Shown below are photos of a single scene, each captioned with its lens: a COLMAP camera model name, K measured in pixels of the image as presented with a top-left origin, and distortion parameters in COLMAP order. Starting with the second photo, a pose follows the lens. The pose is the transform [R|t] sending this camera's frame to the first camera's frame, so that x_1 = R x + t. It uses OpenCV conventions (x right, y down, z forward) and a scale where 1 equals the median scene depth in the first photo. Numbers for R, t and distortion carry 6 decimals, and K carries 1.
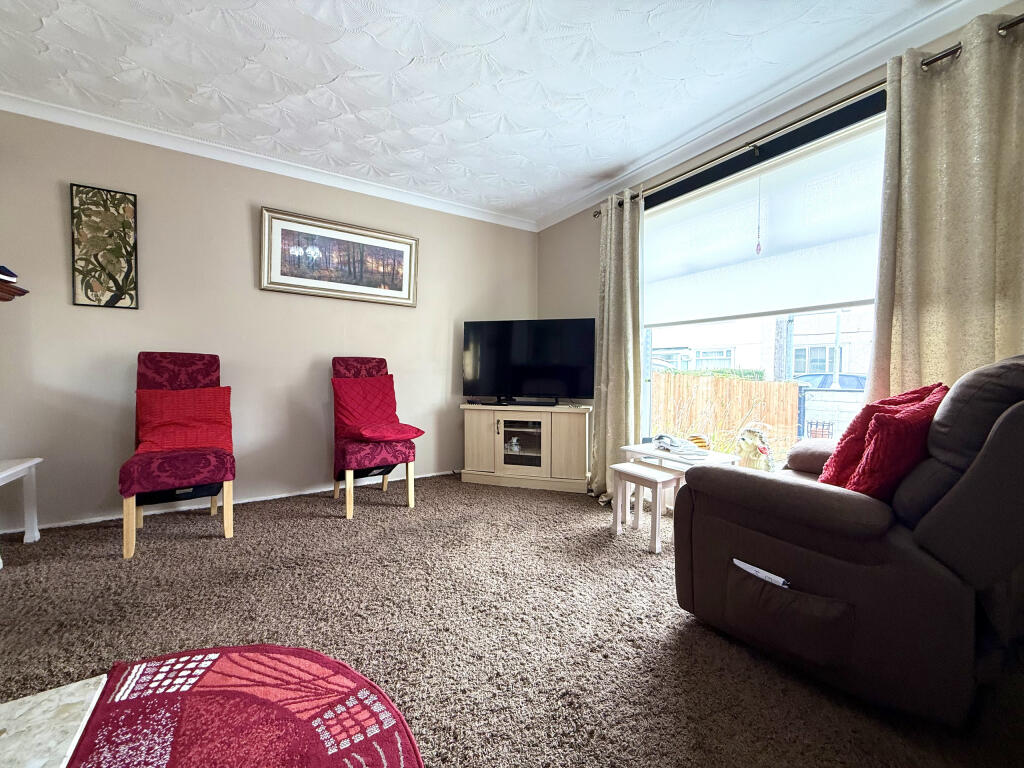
lens RADIAL K [[408.1, 0, 509.2], [0, 408.1, 380.9], [0, 0, 1]] dist [0.001860, 0.000167]
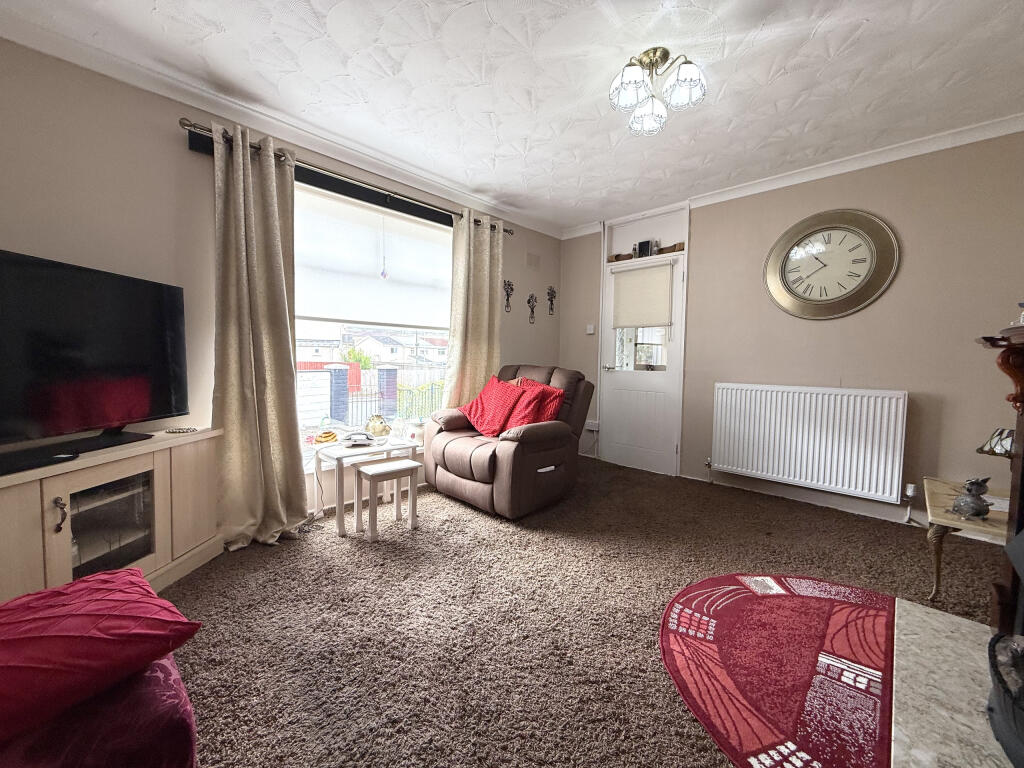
lens RADIAL K [[408.1, 0, 509.2], [0, 408.1, 380.9], [0, 0, 1]] dist [0.001860, 0.000167]
pose [[-0.238863, -0.063725, 0.968960, -1.443954], [0.000316, 0.997839, 0.065702, -0.136098], [-0.971053, 0.016000, -0.238326, 1.778415]]
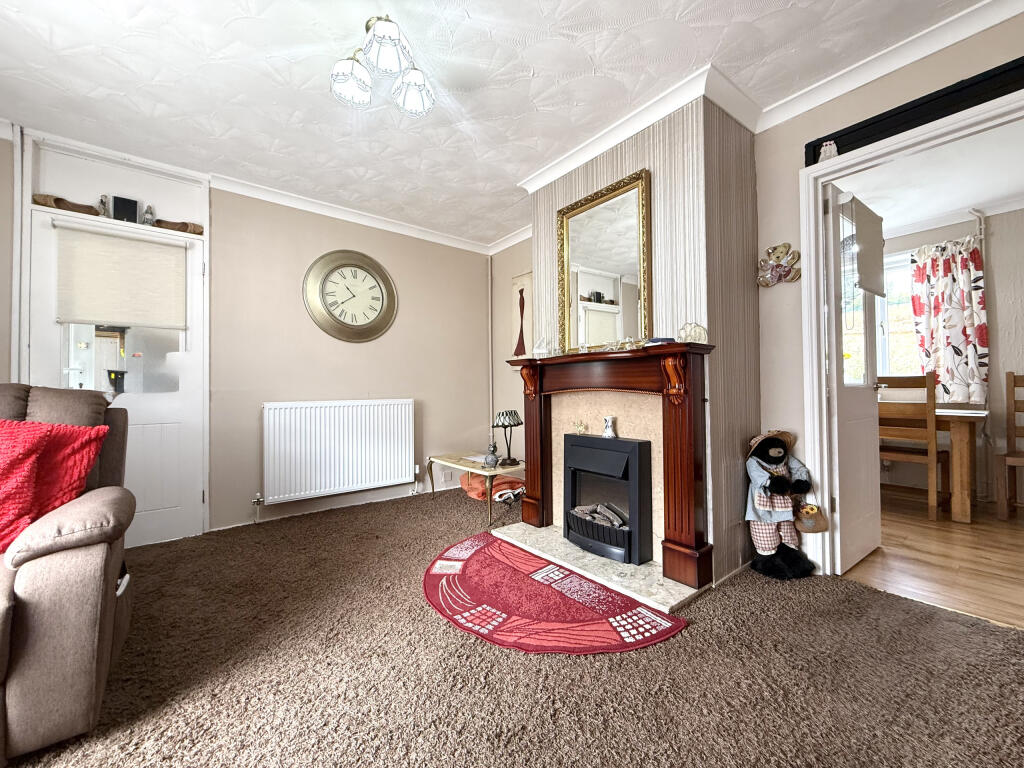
lens RADIAL K [[408.1, 0, 509.2], [0, 408.1, 380.9], [0, 0, 1]] dist [0.001860, 0.000167]
pose [[-0.993956, 0.000193, -0.109781, -0.280945], [0.000862, 0.999981, -0.006047, -0.056053], [0.109778, -0.006106, -0.993937, 2.284213]]
